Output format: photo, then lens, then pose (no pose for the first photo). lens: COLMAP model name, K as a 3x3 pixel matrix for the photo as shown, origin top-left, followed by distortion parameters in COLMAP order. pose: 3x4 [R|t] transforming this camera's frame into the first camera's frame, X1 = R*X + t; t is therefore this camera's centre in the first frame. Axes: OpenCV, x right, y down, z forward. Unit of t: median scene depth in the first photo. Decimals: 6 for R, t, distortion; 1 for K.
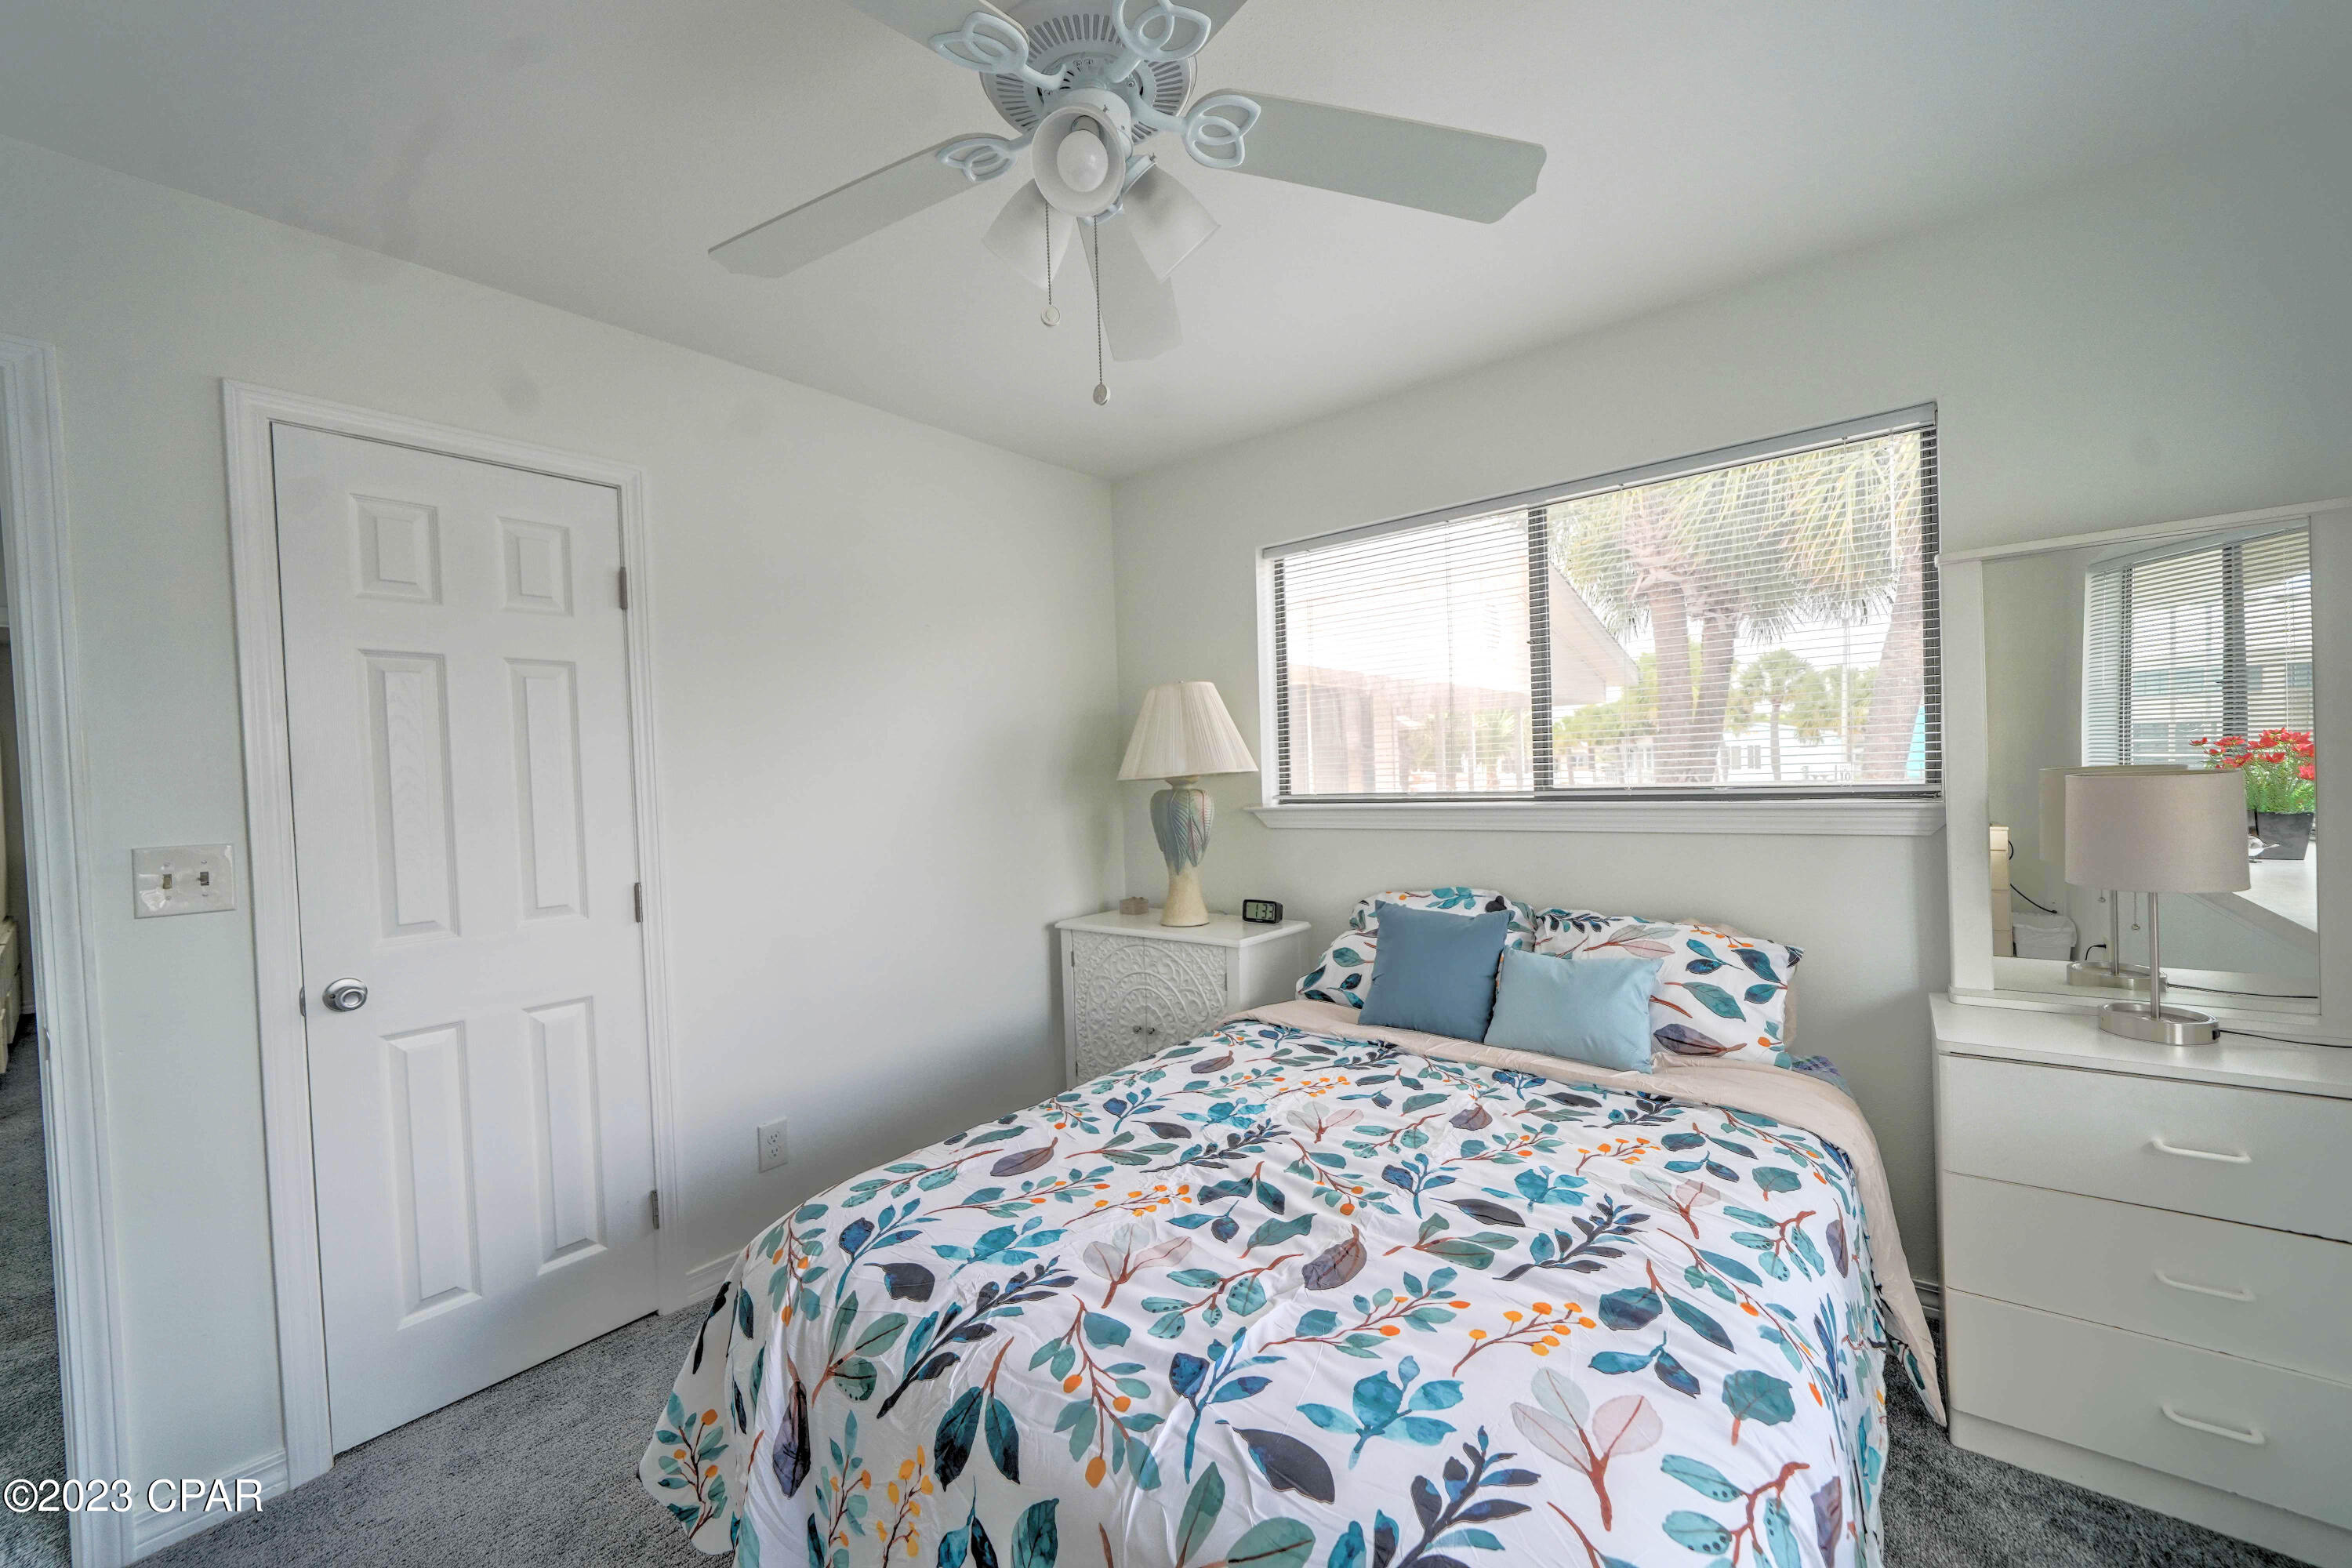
lens RADIAL K [[915.9, 0, 1176.0], [0, 915.9, 784.0], [0, 0, 1]] dist [-0.002134, 0.000524]
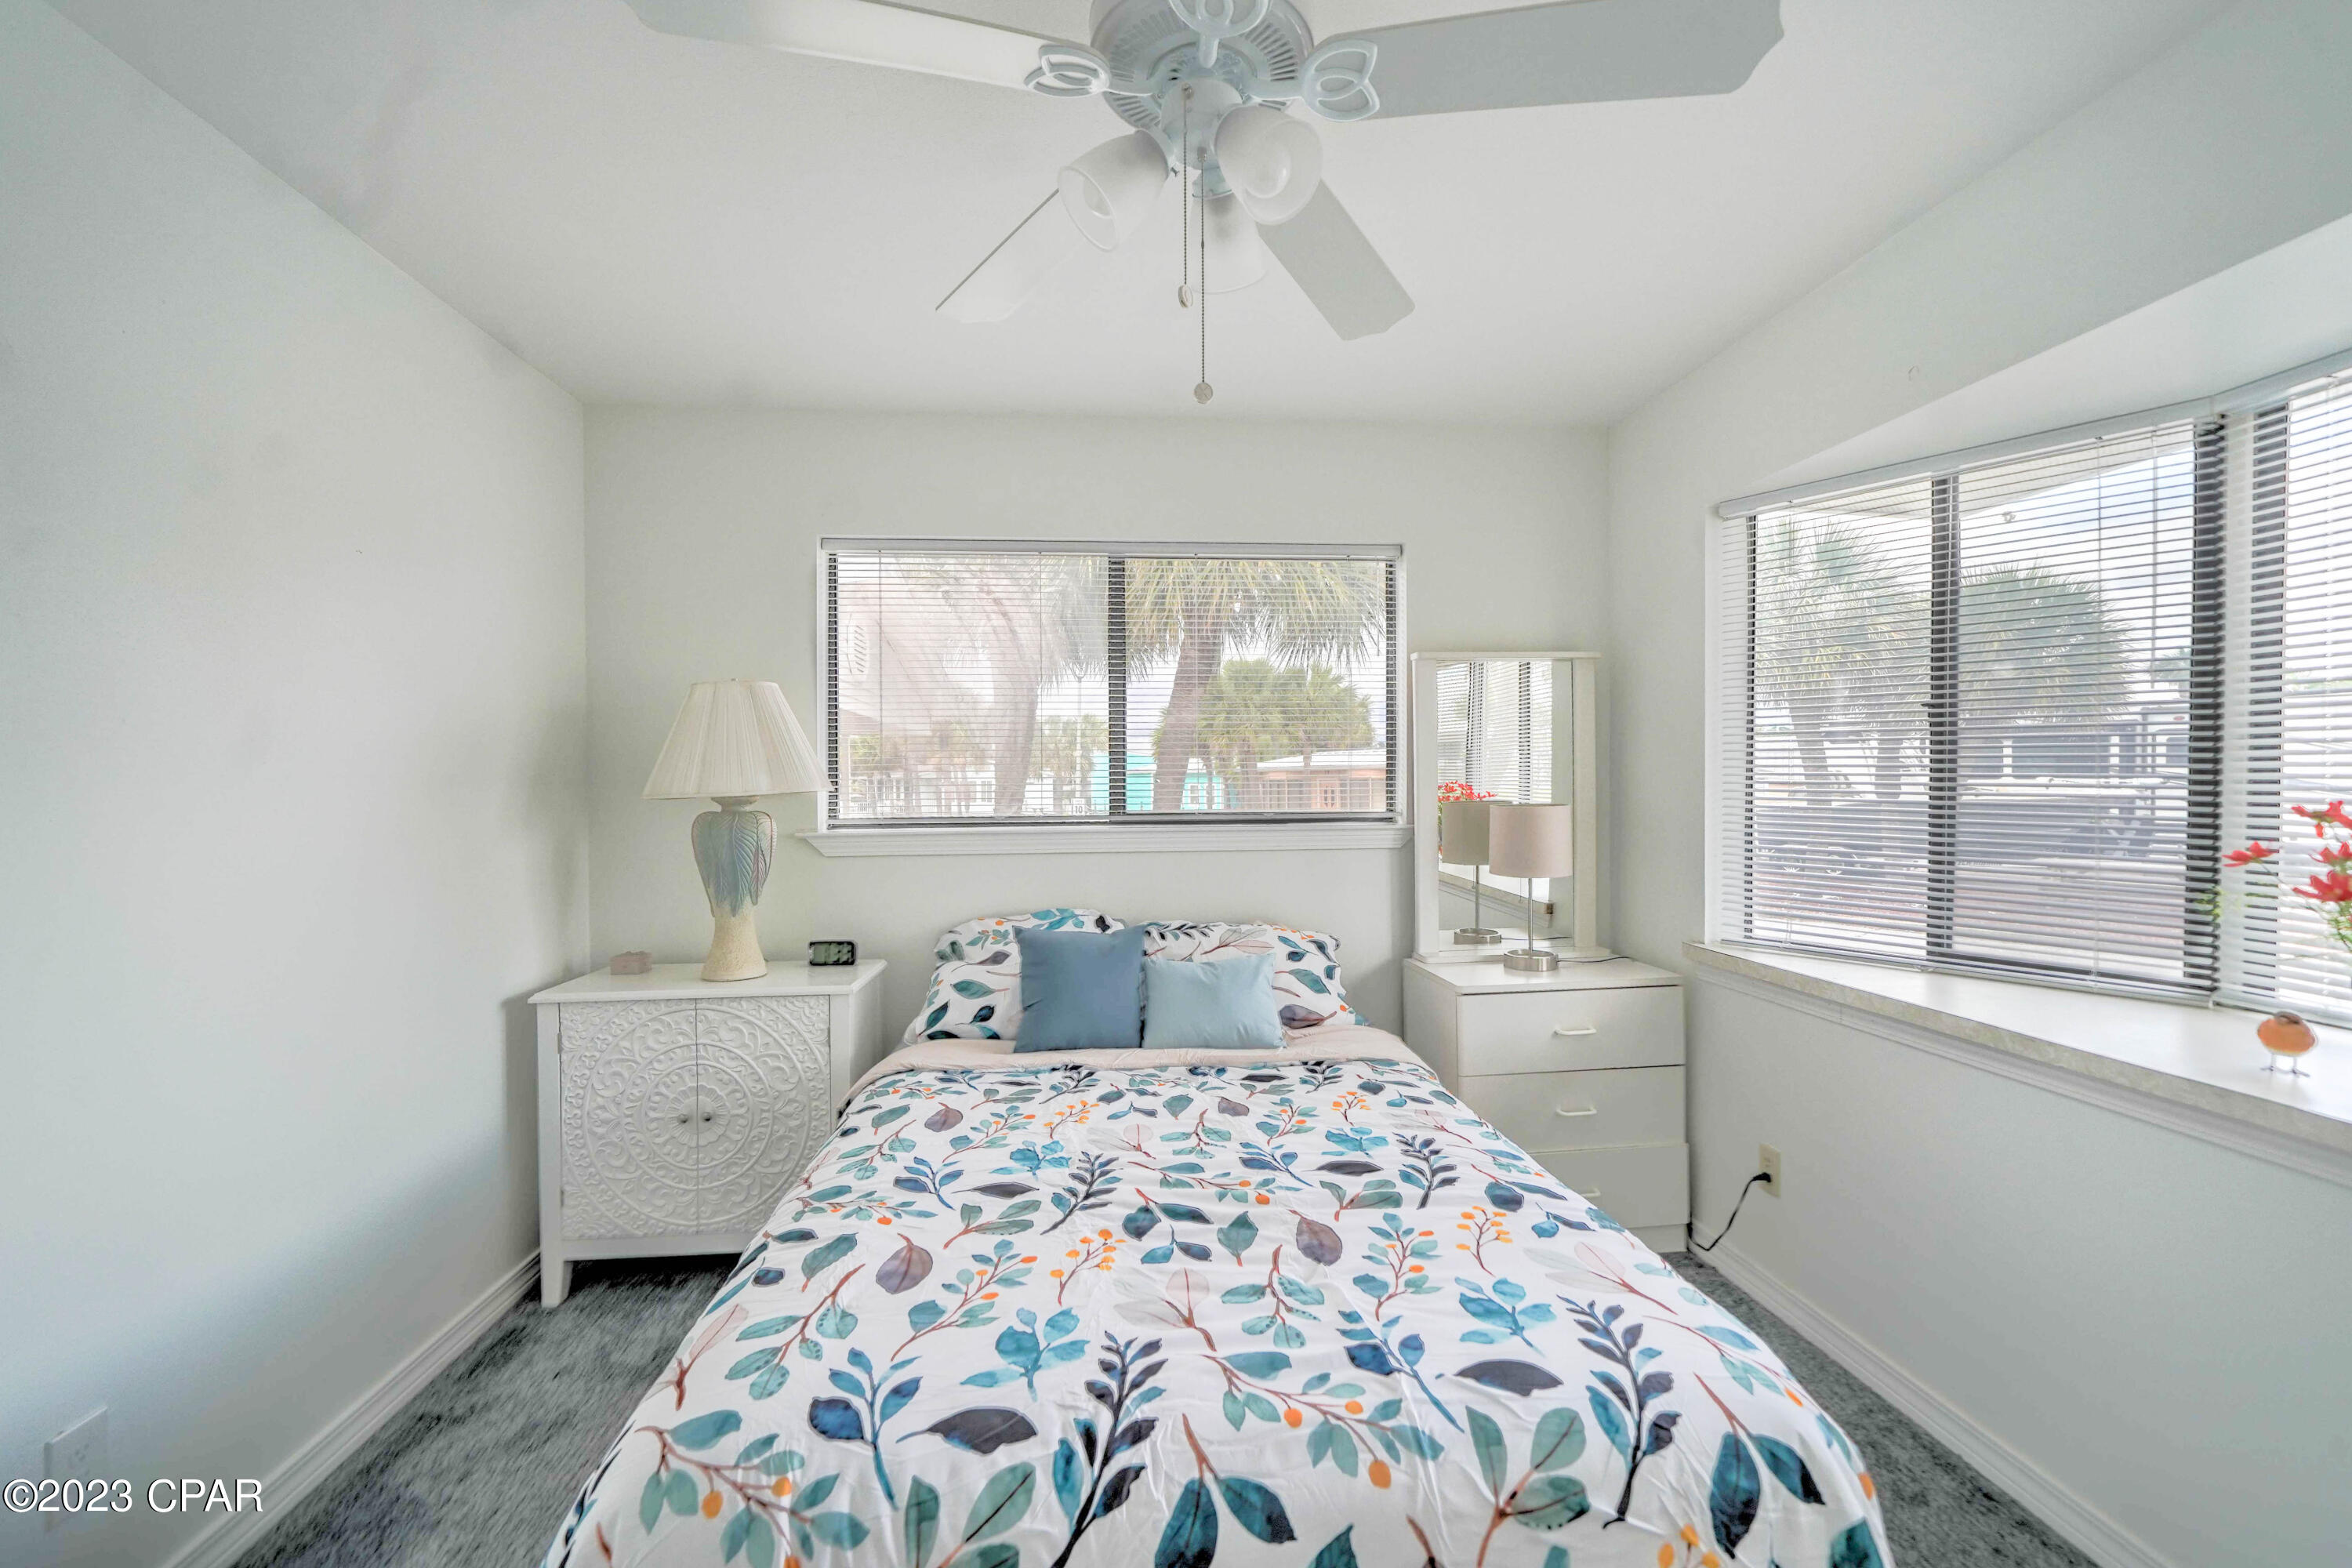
lens RADIAL K [[959.4, 0, 1171.0], [0, 959.4, 789.8], [0, 0, 1]] dist [-0.003877, 0.000048]
pose [[0.715808, 0.027339, 0.697761, -0.554441], [-0.008931, 0.999510, -0.030000, 0.016603], [-0.698240, 0.015242, 0.715702, 0.215894]]
